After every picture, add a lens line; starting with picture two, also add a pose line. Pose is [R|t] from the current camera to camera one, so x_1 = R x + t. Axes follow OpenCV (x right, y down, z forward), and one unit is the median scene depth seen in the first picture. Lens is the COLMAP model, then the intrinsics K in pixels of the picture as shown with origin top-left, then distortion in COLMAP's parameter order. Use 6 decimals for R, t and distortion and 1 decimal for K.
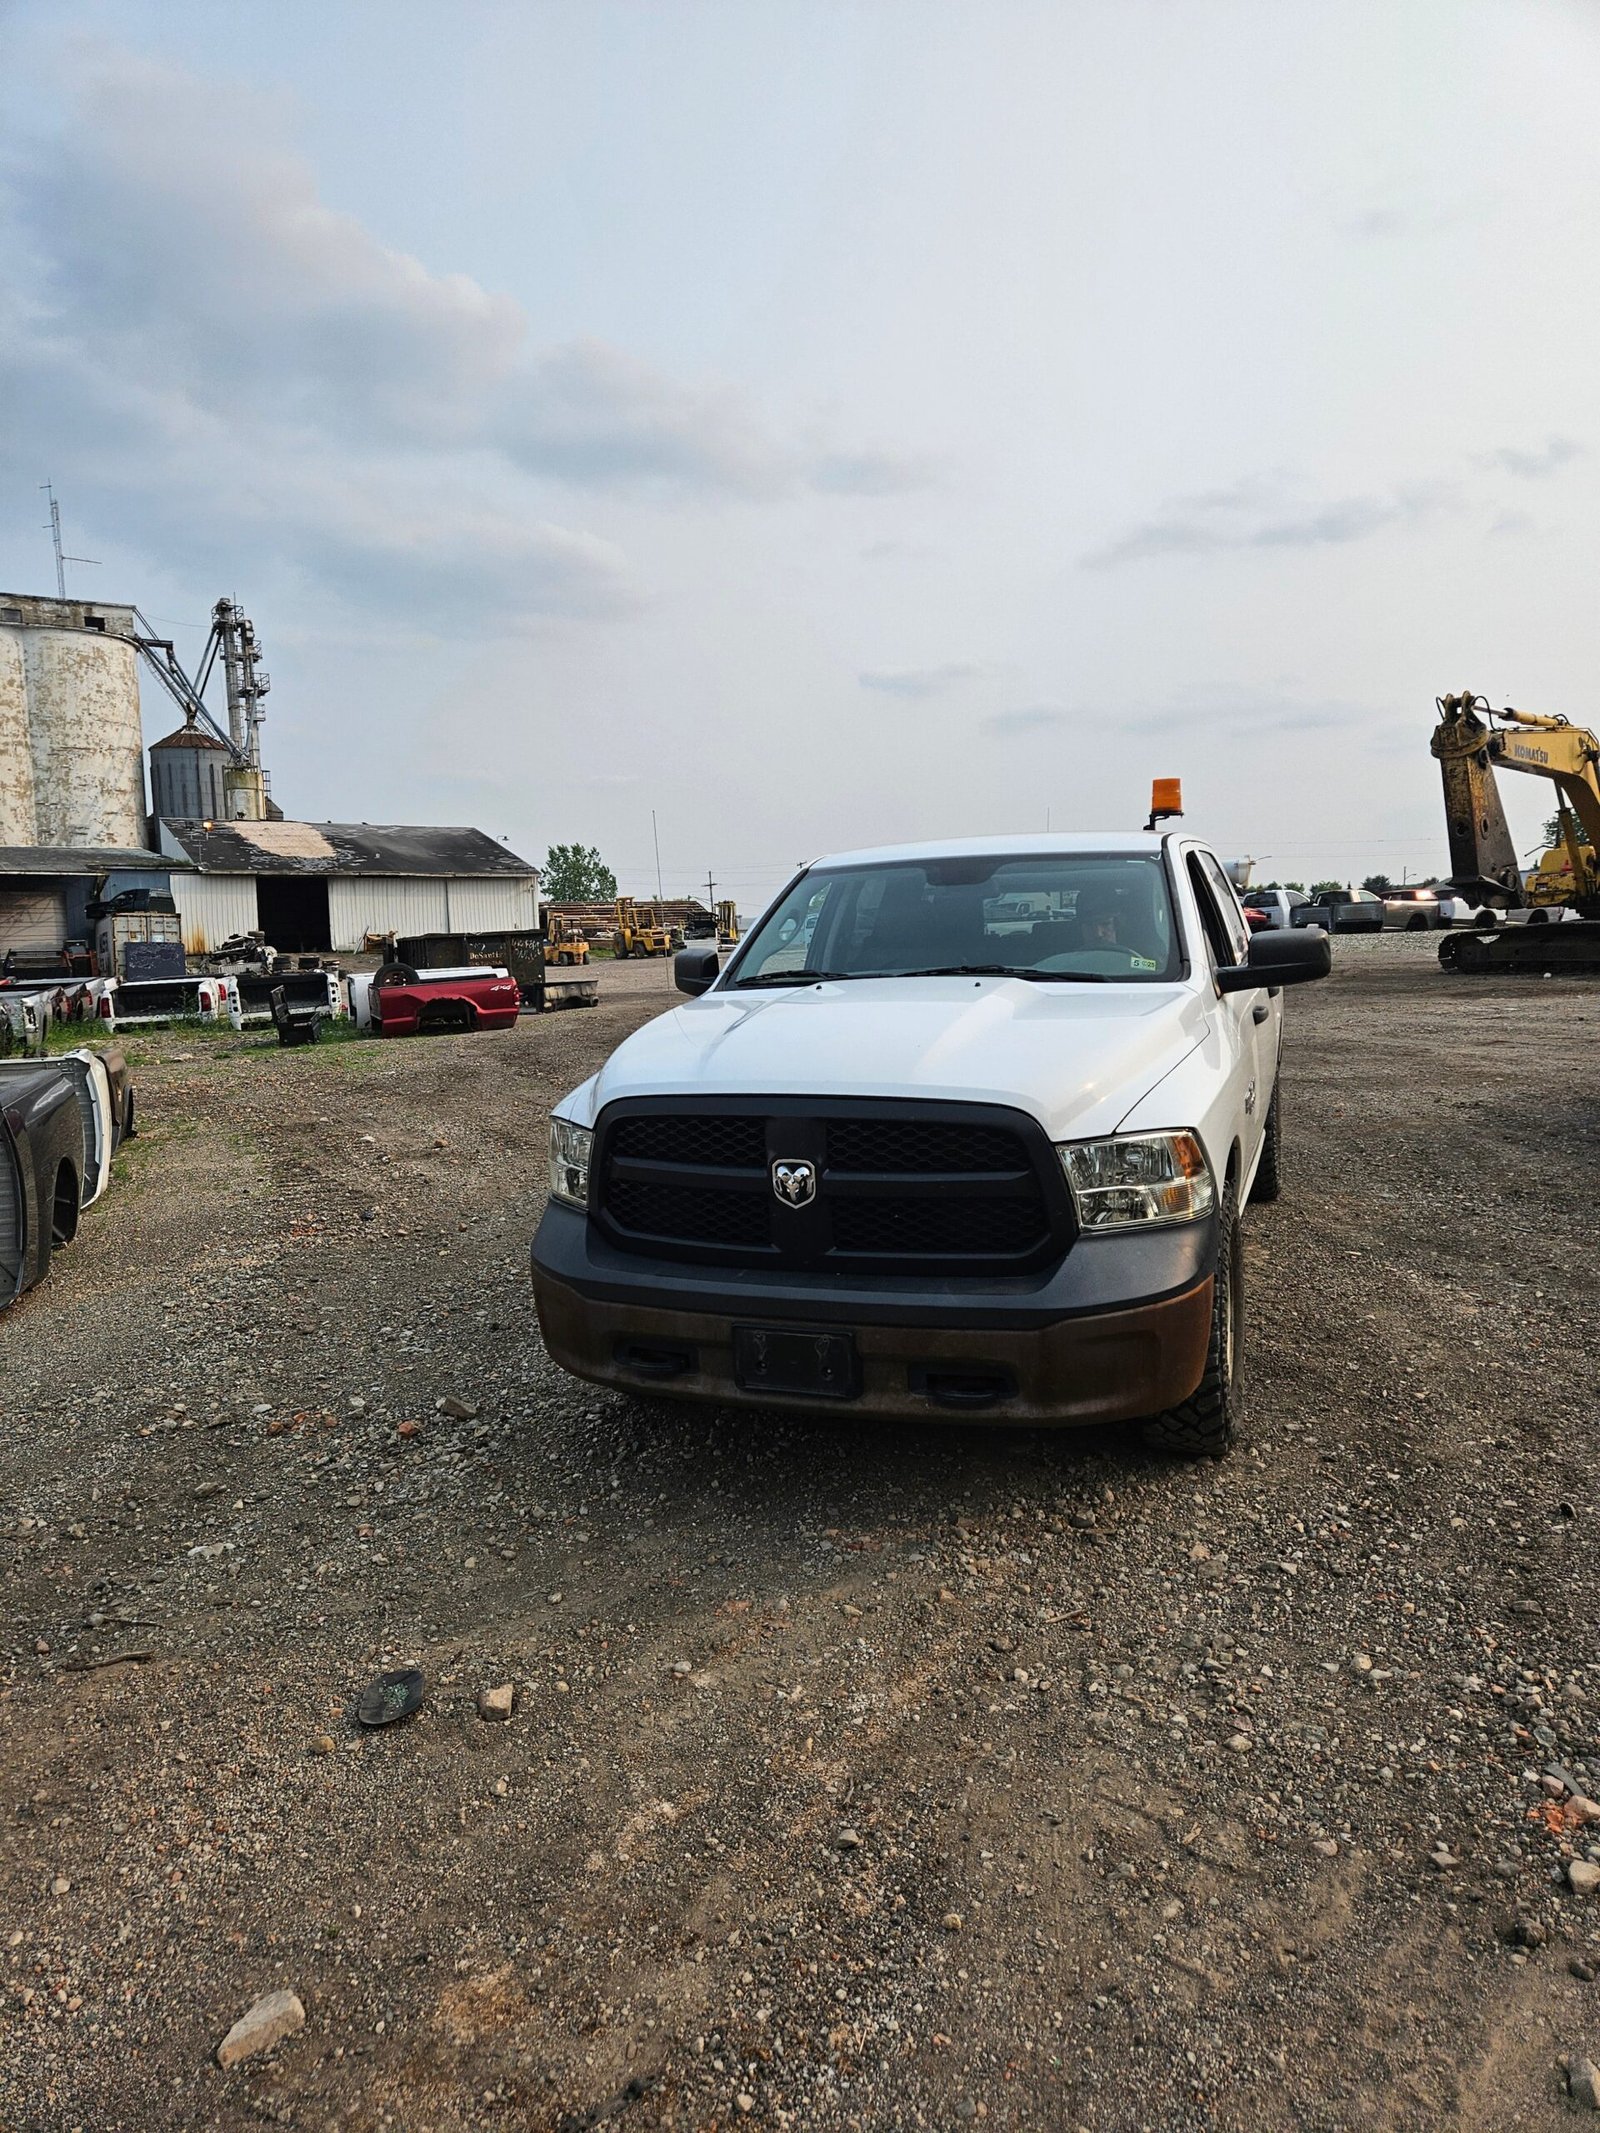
lens RADIAL K [[1427.7, 0, 787.4], [0, 1427.7, 1055.0], [0, 0, 1]] dist [0.078717, -0.064936]
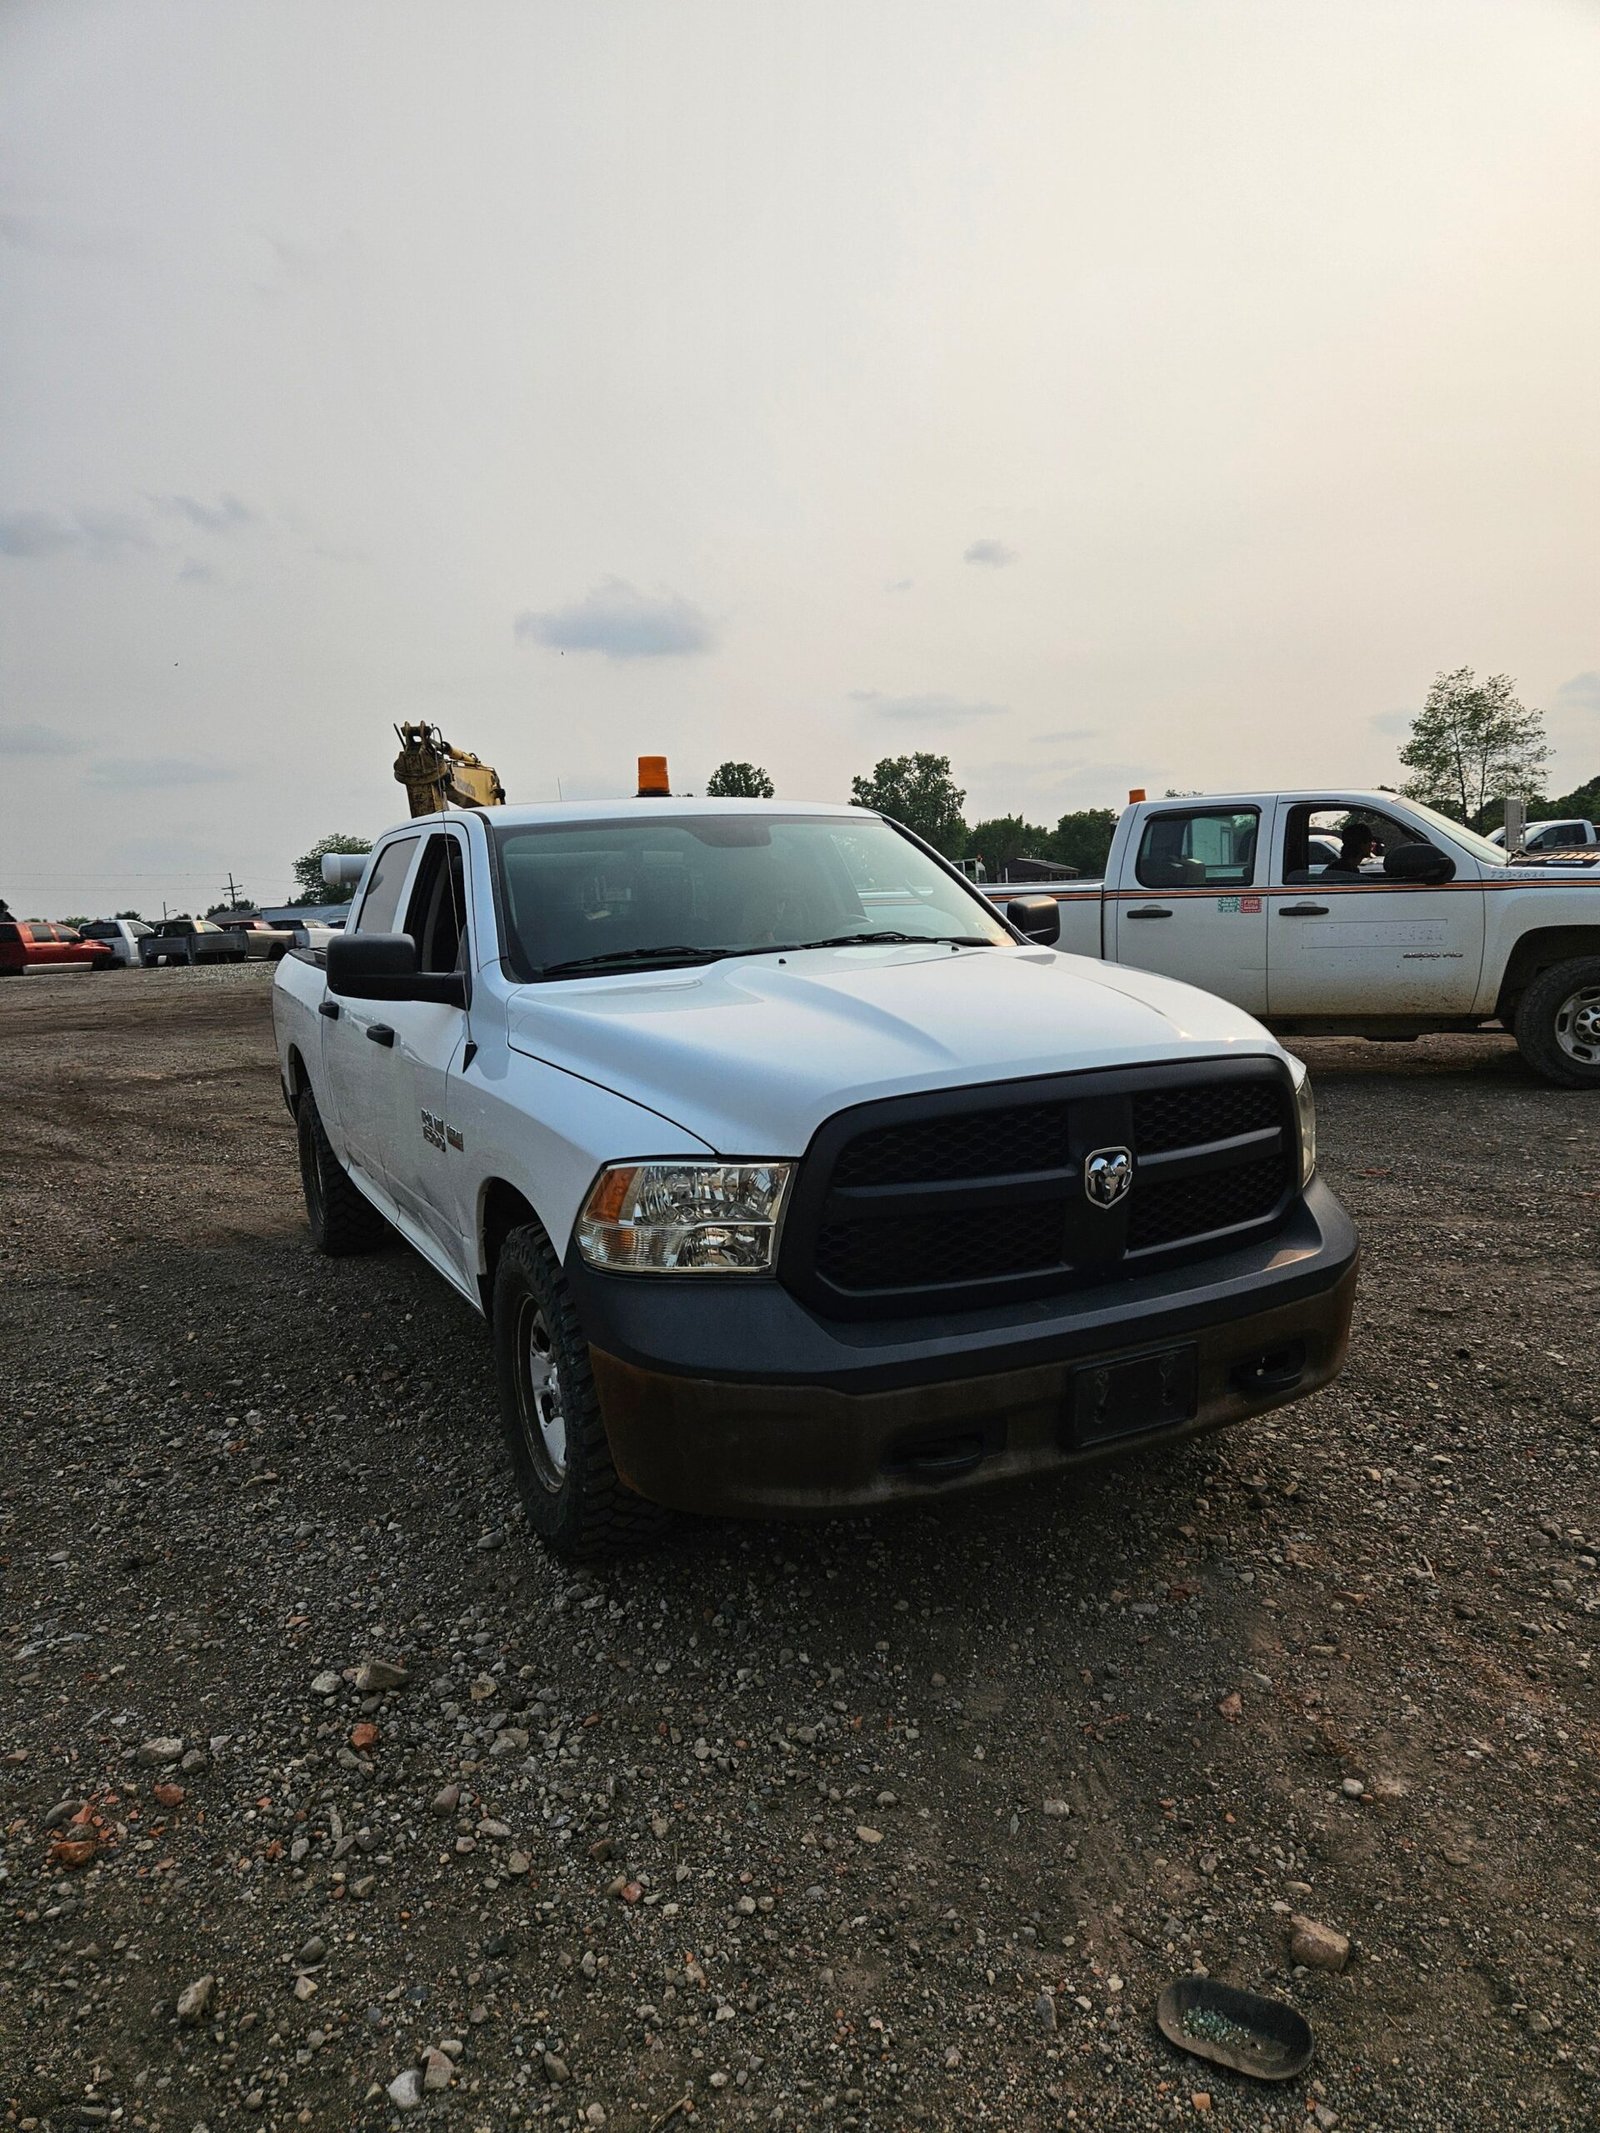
lens RADIAL K [[1427.7, 0, 806.5], [0, 1427.7, 1065.5], [0, 0, 1]] dist [0.078717, -0.064936]
pose [[0.670506, -0.084906, 0.737029, -0.583768], [0.098861, 0.994796, 0.024663, -0.008246], [-0.735287, 0.056327, 0.675411, 0.477916]]
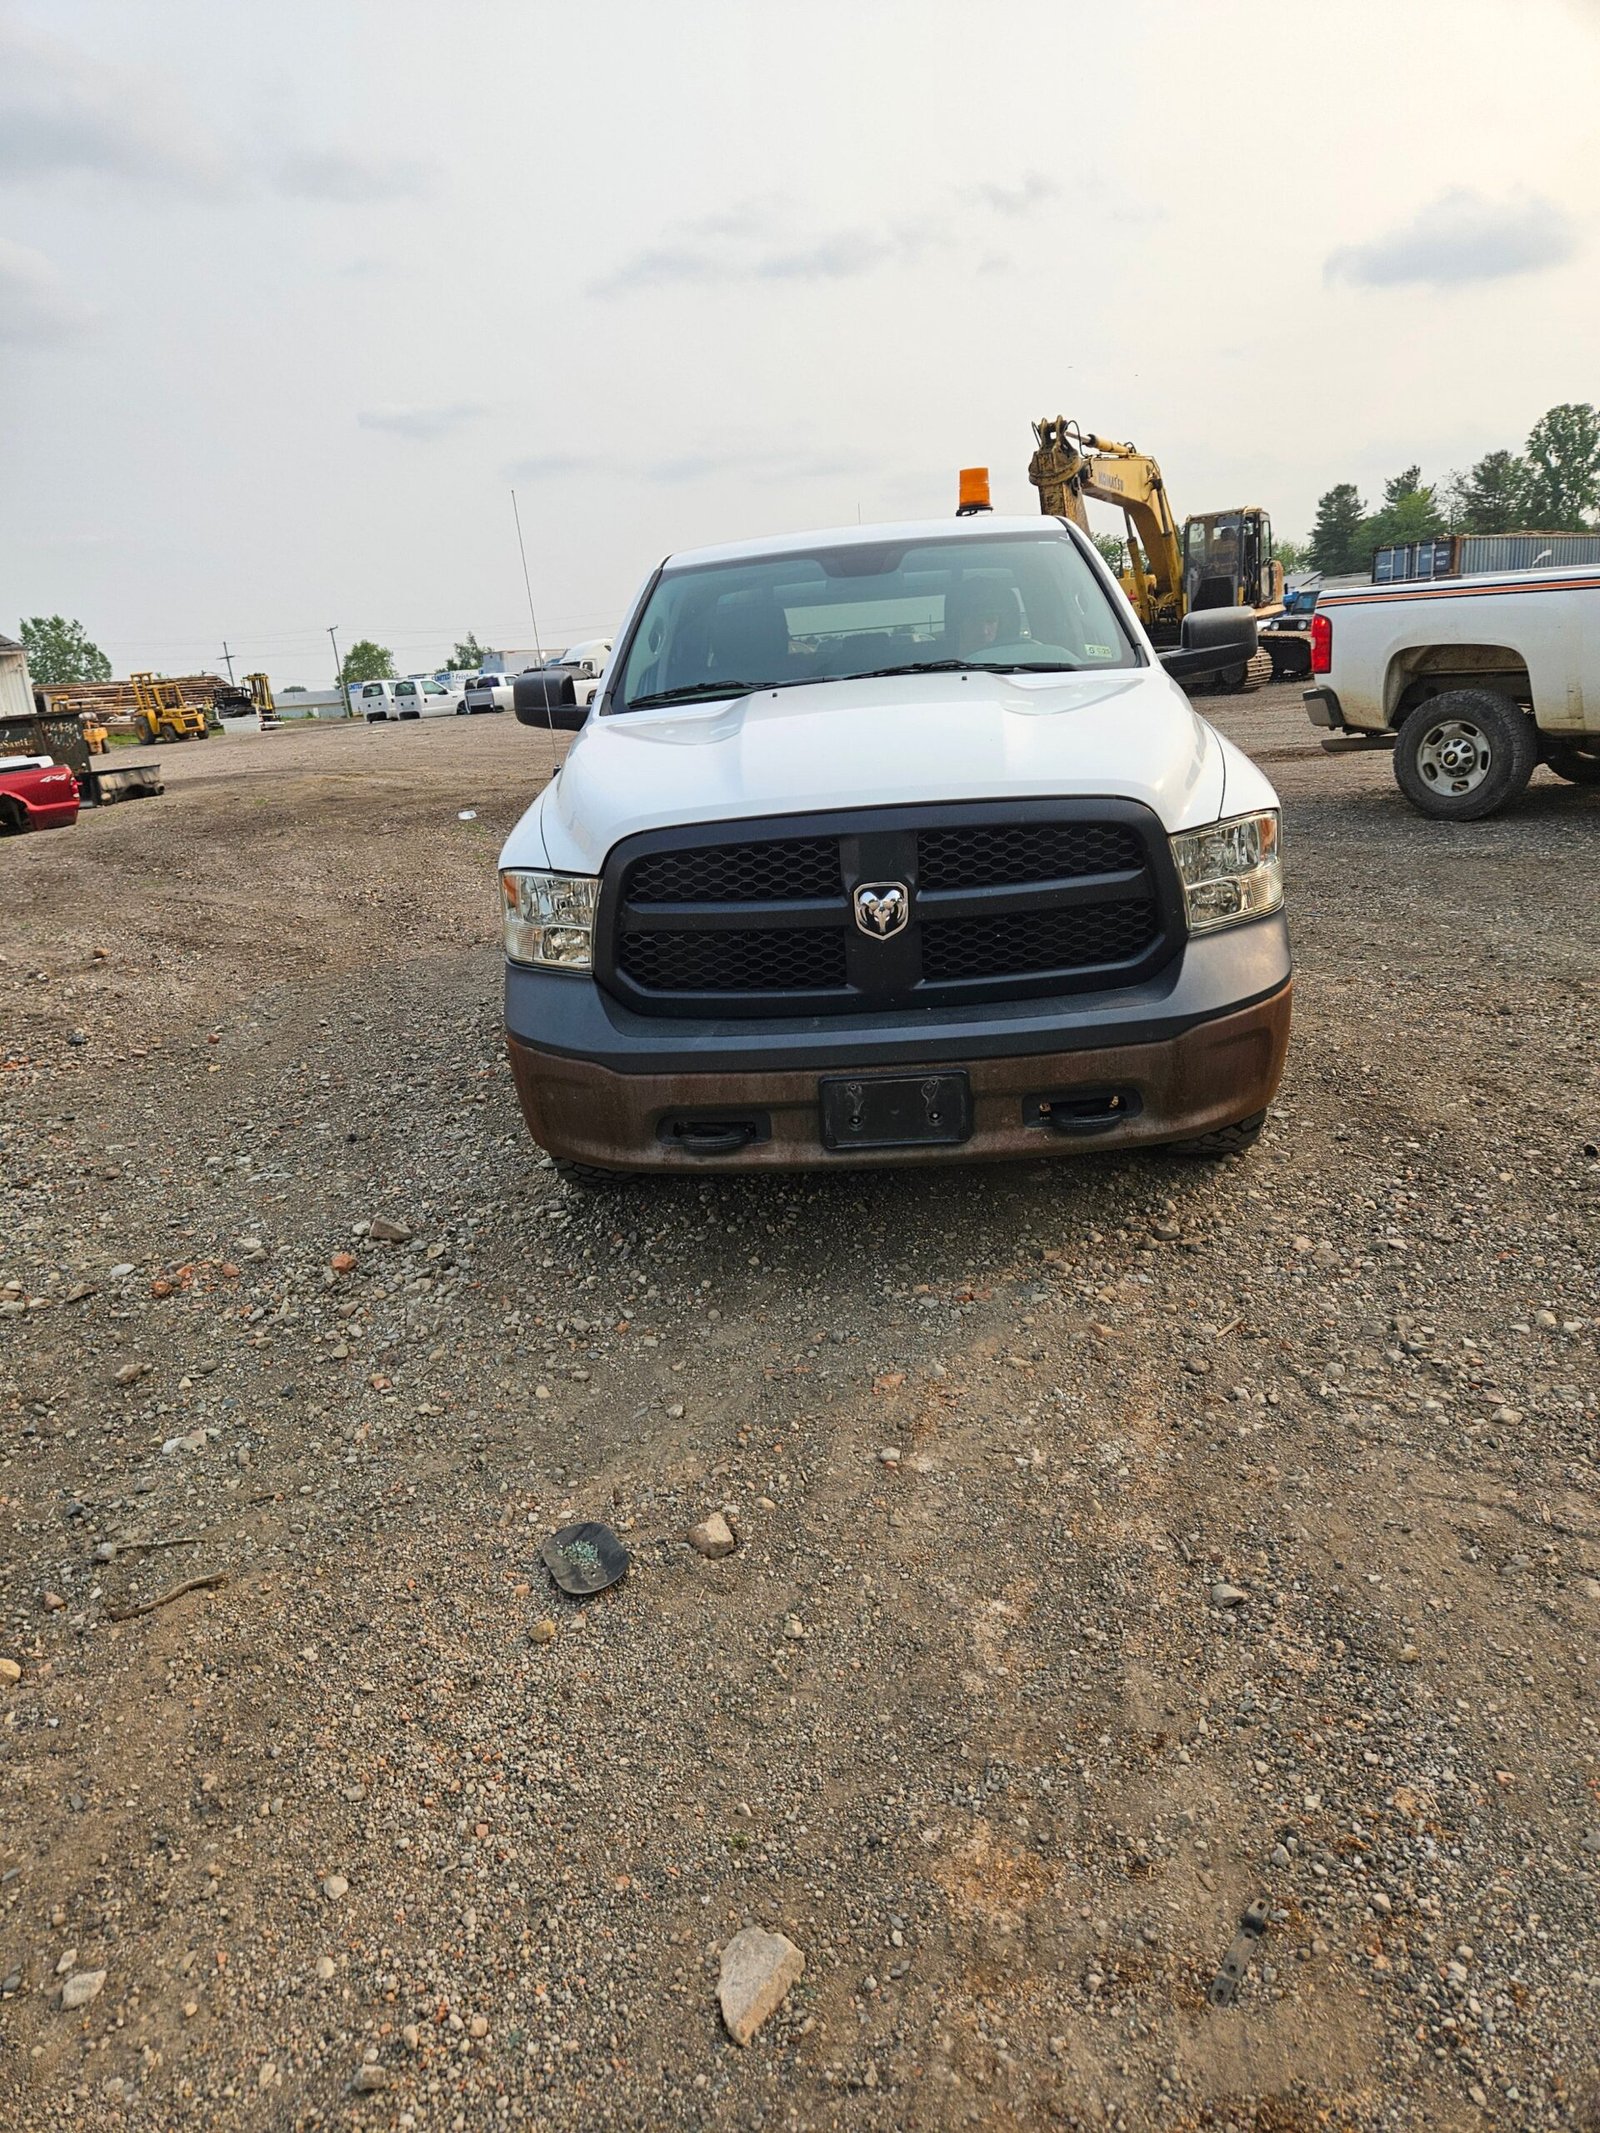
lens RADIAL K [[1427.7, 0, 775.1], [0, 1427.7, 1049.7], [0, 0, 1]] dist [0.078717, -0.064936]
pose [[0.953102, -0.121260, 0.277296, -0.253570], [0.077476, 0.983453, 0.163764, 0.022059], [-0.292566, -0.134600, 0.946725, 0.160932]]
